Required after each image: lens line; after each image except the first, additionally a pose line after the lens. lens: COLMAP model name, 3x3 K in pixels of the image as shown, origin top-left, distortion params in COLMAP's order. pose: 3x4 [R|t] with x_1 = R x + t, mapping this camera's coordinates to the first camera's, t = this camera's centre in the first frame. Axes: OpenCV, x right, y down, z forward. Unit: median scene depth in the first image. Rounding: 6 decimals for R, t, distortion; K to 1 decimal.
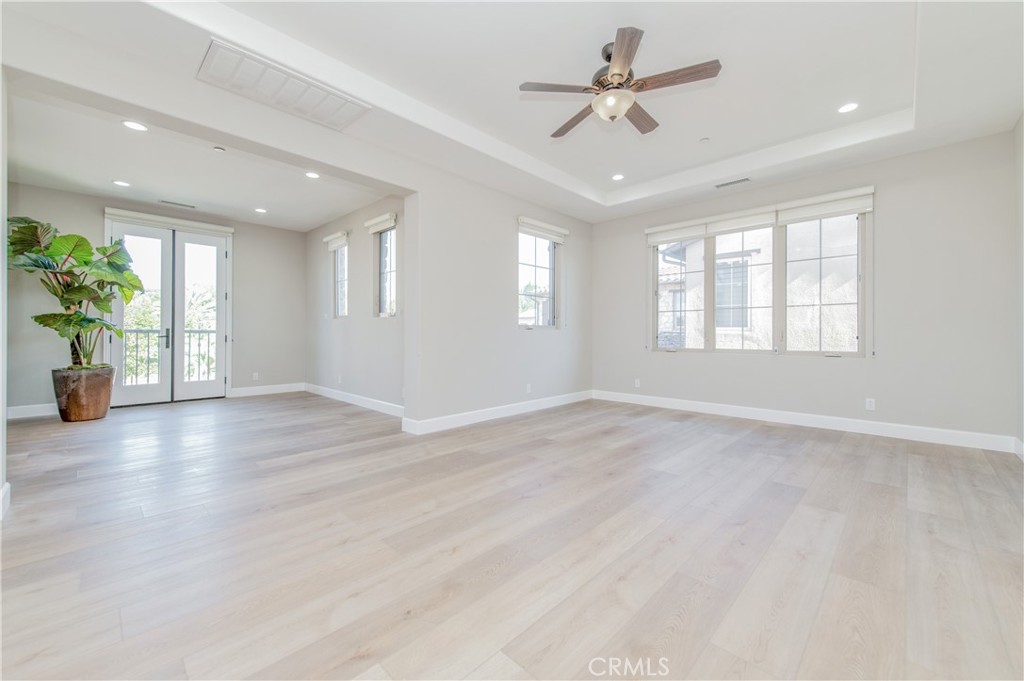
lens RADIAL K [[412.9, 0, 512.0], [0, 412.9, 340.5], [0, 0, 1]] dist [0.028765, -0.000206]
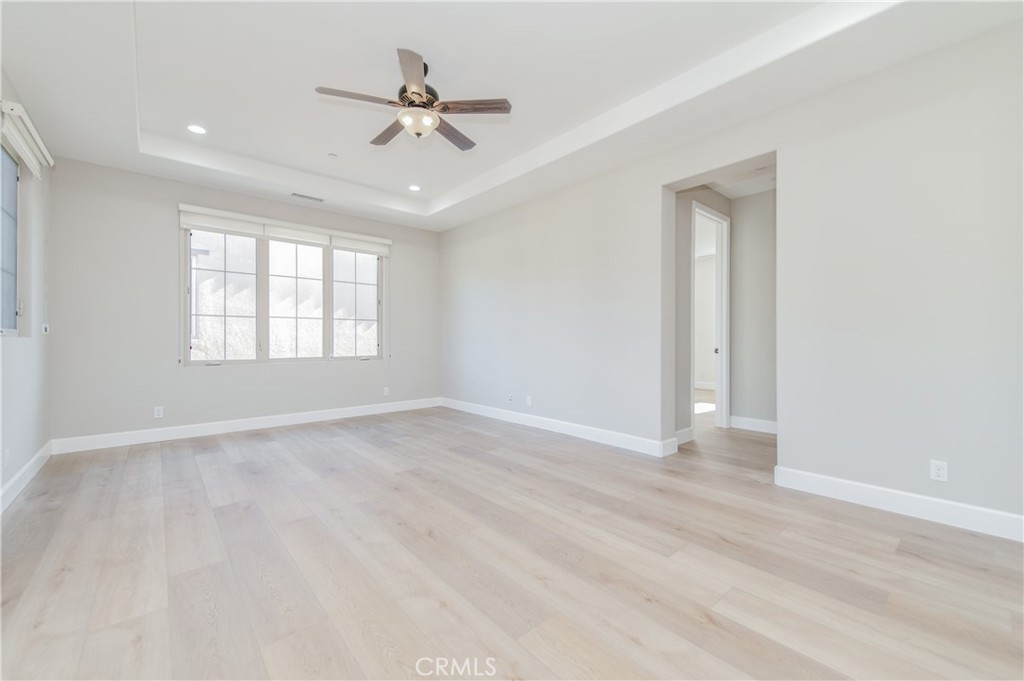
lens RADIAL K [[412.5, 0, 510.7], [0, 412.5, 339.4], [0, 0, 1]] dist [0.004379, -0.000267]
pose [[0.081797, 0.001725, 0.996648, -0.615908], [0.022376, 0.999743, -0.003567, -0.013959], [-0.996398, 0.022593, 0.081737, 0.572942]]
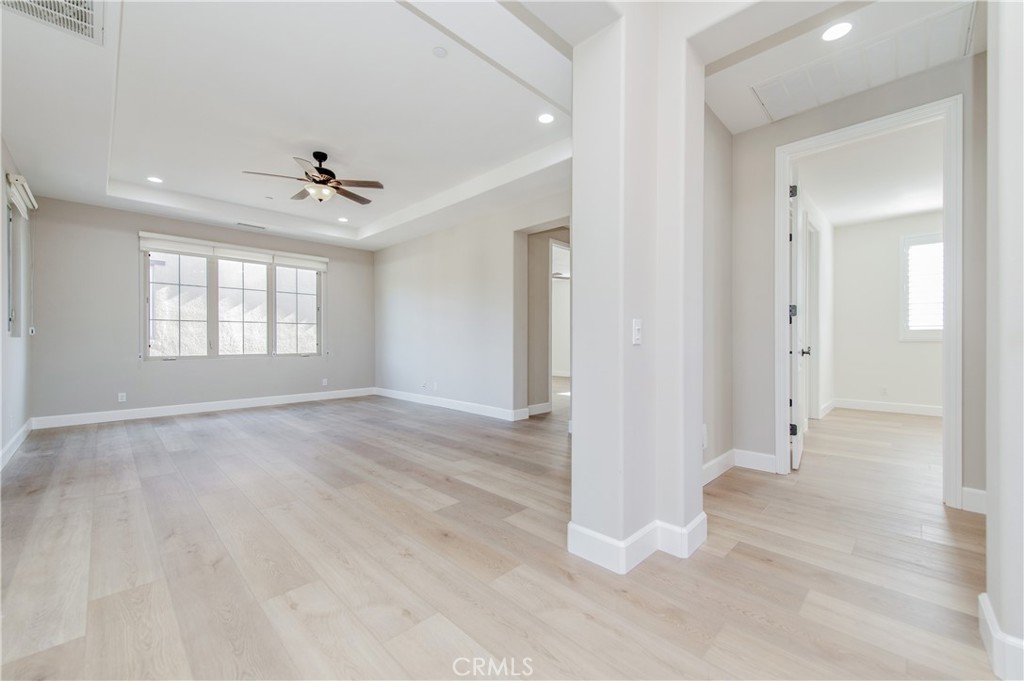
lens RADIAL K [[401.0, 0, 536.5], [0, 401.0, 341.9], [0, 0, 1]] dist [-0.000644, -0.000293]
pose [[-0.034971, -0.000911, 0.999388, -1.018246], [0.024394, 0.999701, 0.001765, 0.002633], [-0.999091, 0.024441, -0.034938, 0.226716]]
